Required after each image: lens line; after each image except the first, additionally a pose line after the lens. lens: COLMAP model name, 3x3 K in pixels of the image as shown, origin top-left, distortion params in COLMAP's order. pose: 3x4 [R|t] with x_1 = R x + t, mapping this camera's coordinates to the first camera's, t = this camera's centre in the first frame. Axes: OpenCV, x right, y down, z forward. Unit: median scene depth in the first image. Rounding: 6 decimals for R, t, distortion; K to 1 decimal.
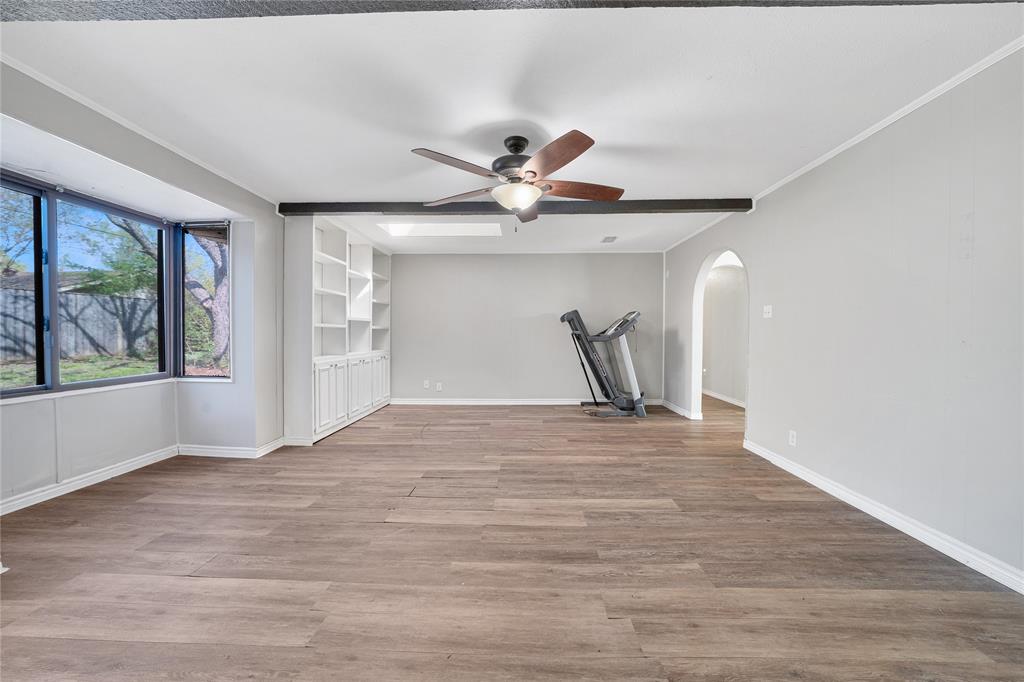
lens RADIAL K [[368.6, 0, 514.8], [0, 368.6, 339.8], [0, 0, 1]] dist [-0.020792, 0.000164]
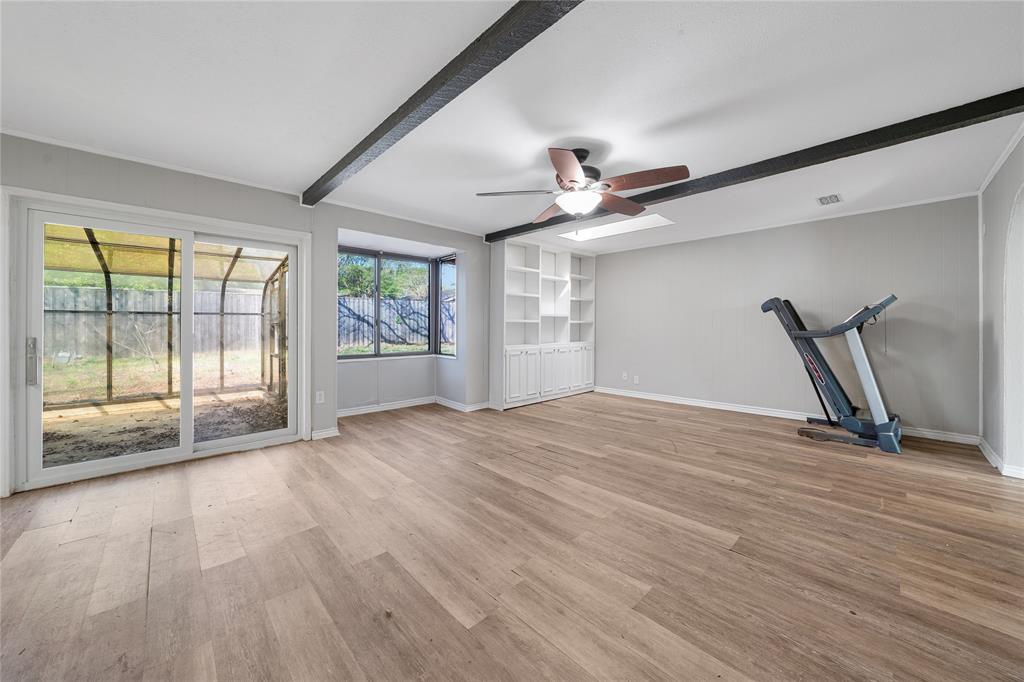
lens RADIAL K [[370.2, 0, 513.2], [0, 370.2, 327.7], [0, 0, 1]] dist [-0.028145, 0.005668]
pose [[0.712693, 0.001486, -0.701474, 0.482648], [-0.012117, 0.999875, -0.010192, -0.002242], [0.701371, 0.015764, 0.712622, 0.065953]]
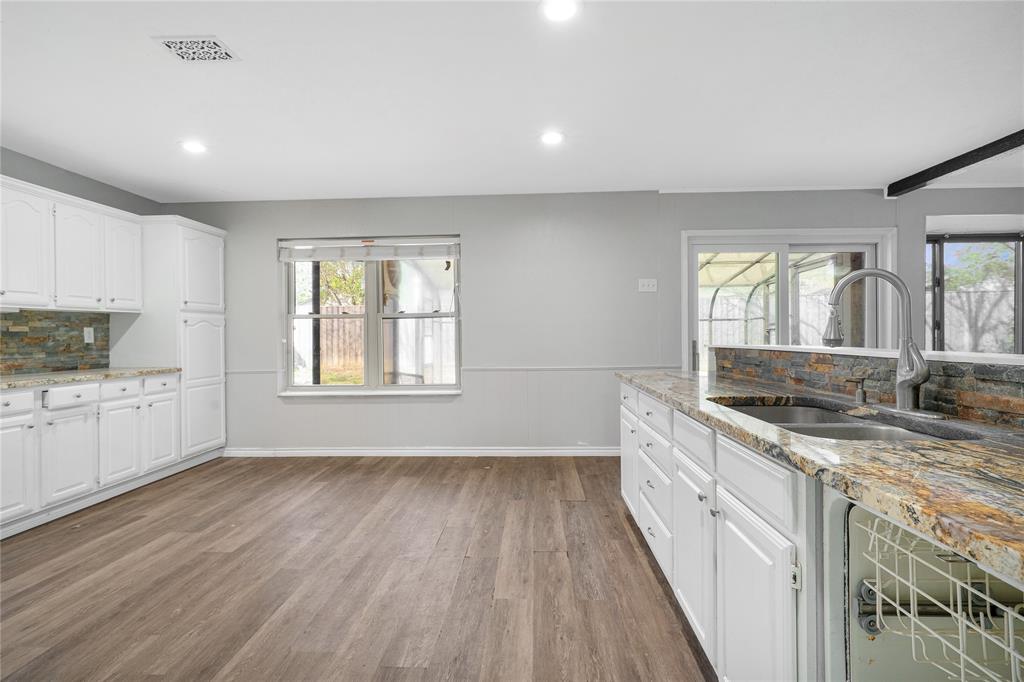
lens RADIAL K [[476.5, 0, 512.0], [0, 476.5, 338.0], [0, 0, 1]] dist [-0.002187, 0.001098]
pose [[-0.020156, 0.006193, -0.999778, 0.577342], [-0.010698, 0.999922, 0.006410, 0.011250], [0.999740, 0.010825, -0.020088, -0.593147]]
